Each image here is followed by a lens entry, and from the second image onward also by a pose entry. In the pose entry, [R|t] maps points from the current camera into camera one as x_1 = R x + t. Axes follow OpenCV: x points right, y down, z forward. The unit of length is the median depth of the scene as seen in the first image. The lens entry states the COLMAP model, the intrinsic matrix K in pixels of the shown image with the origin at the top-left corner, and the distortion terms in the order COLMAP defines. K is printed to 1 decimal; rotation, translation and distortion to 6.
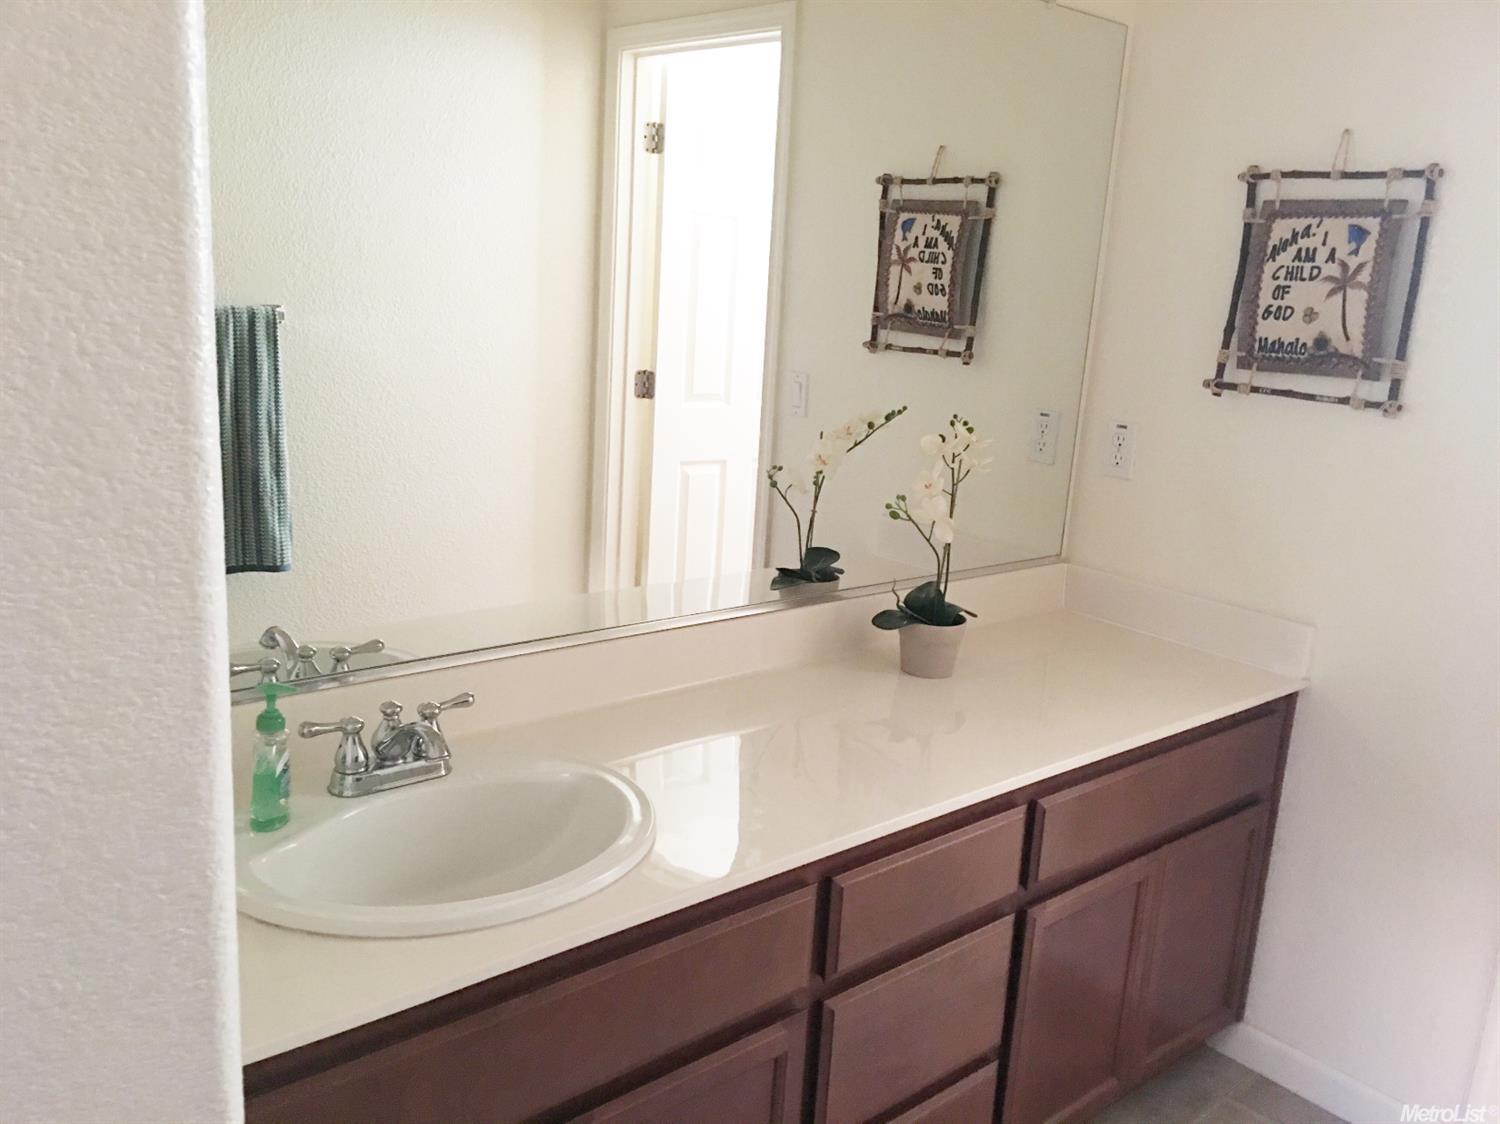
lens RADIAL K [[1253.2, 0, 750.0], [0, 1253.2, 562.0], [0, 0, 1]] dist [0.001981, -0.005906]
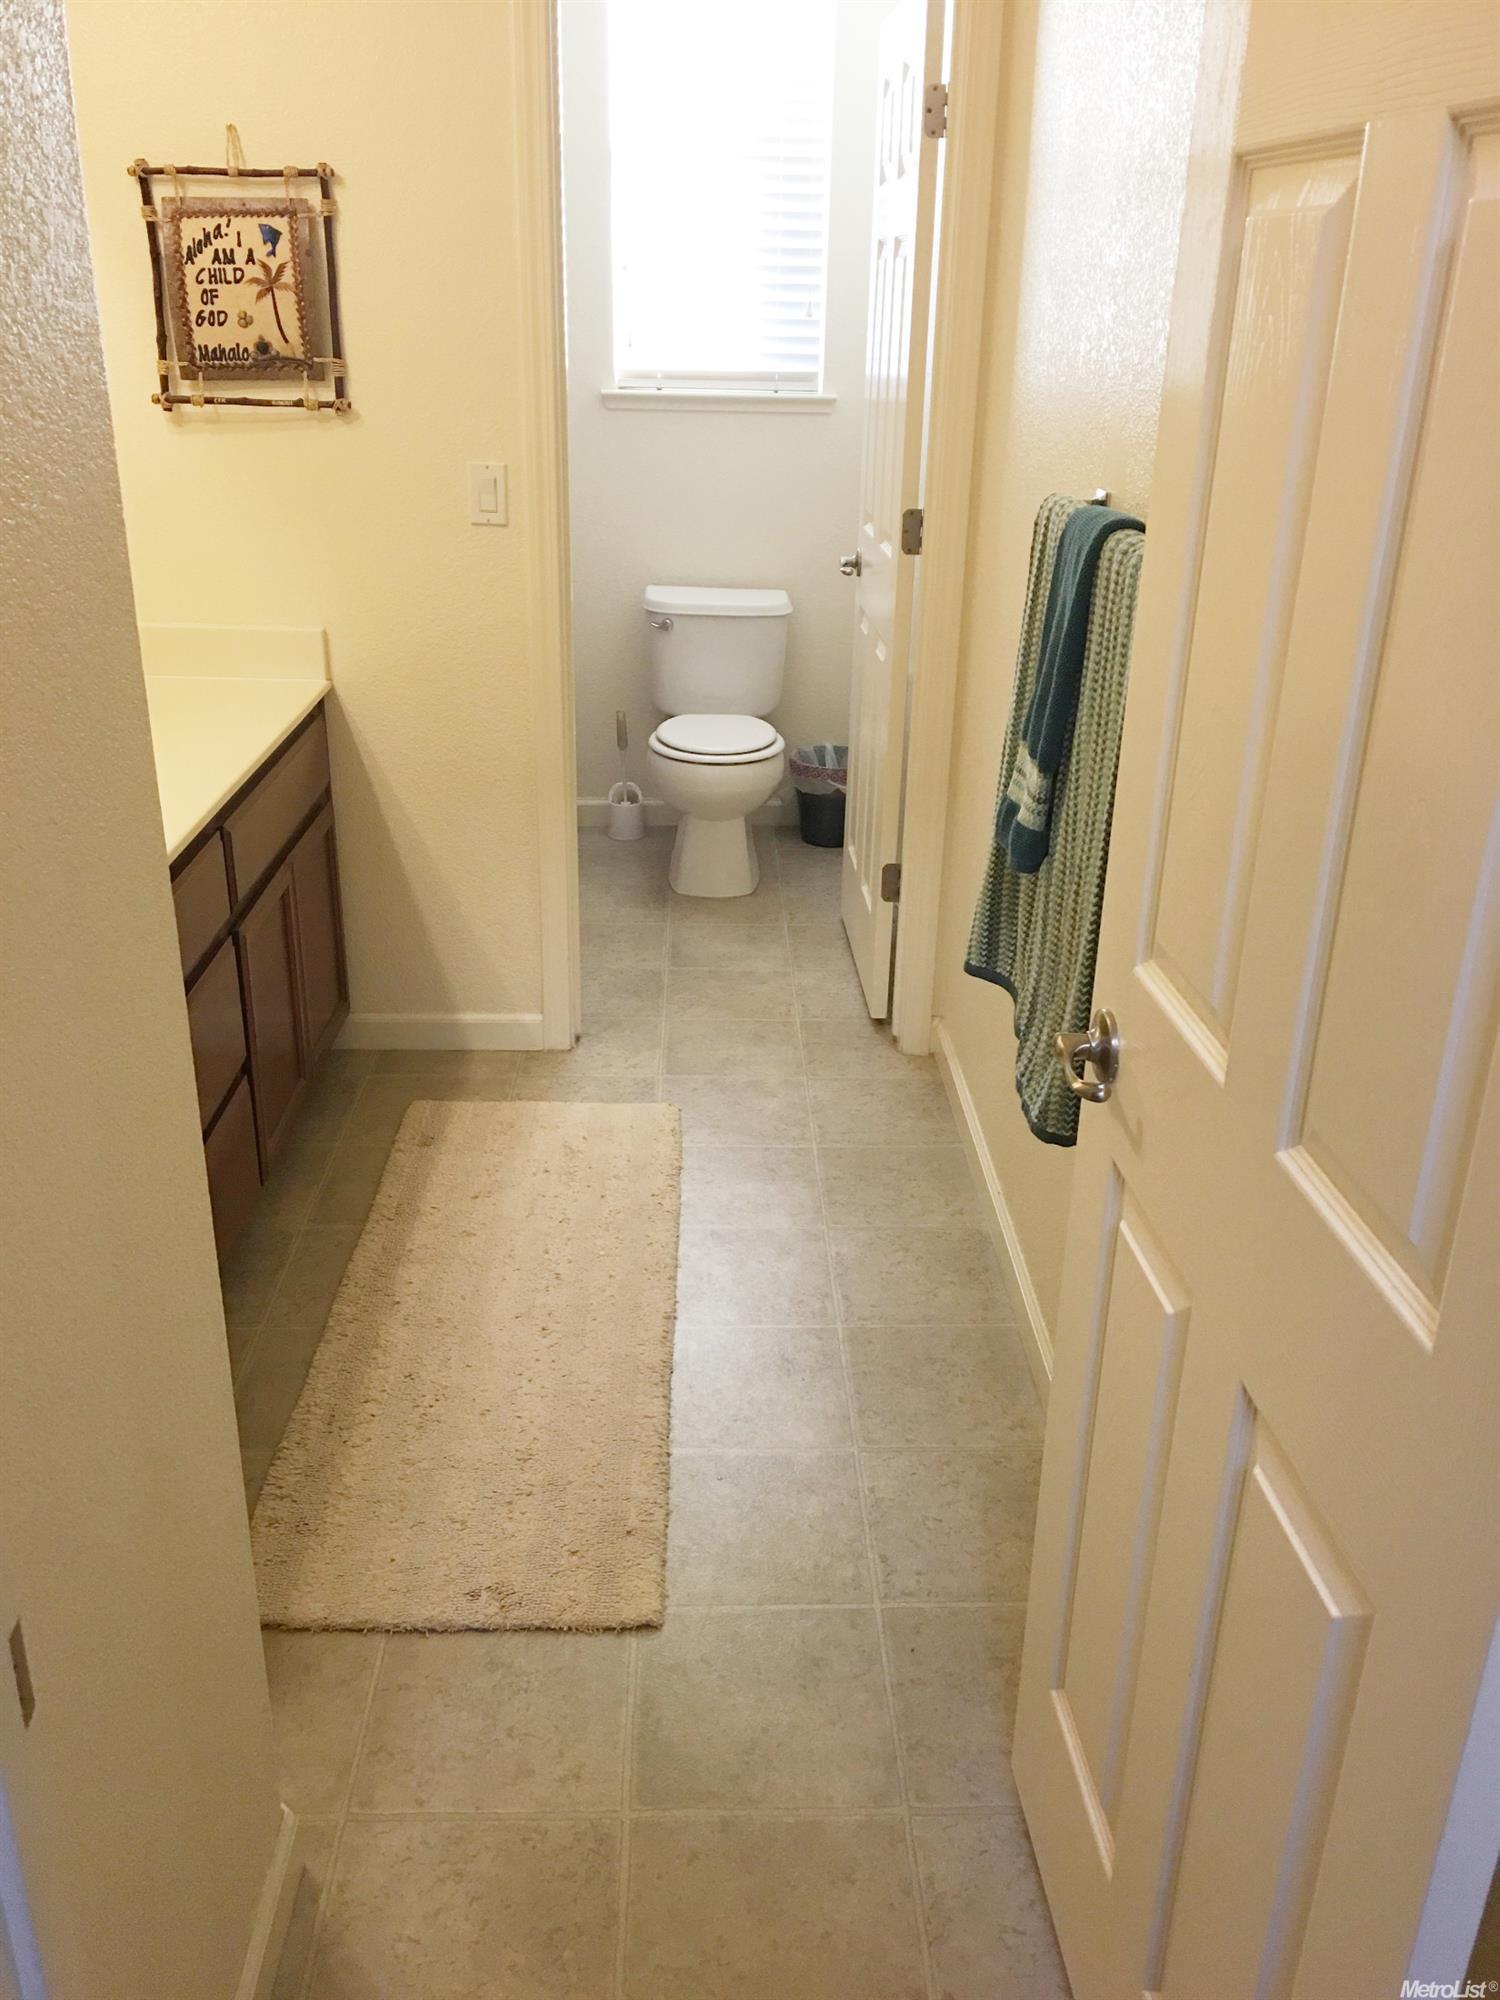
lens RADIAL K [[1689.5, 0, 750.0], [0, 1689.5, 1000.0], [0, 0, 1]] dist [0.175541, -0.296517]
pose [[0.626428, -0.348848, 0.697060, -0.474194], [0.199568, 0.936236, 0.289198, -0.003077], [-0.753499, -0.042051, 0.656103, -0.262214]]
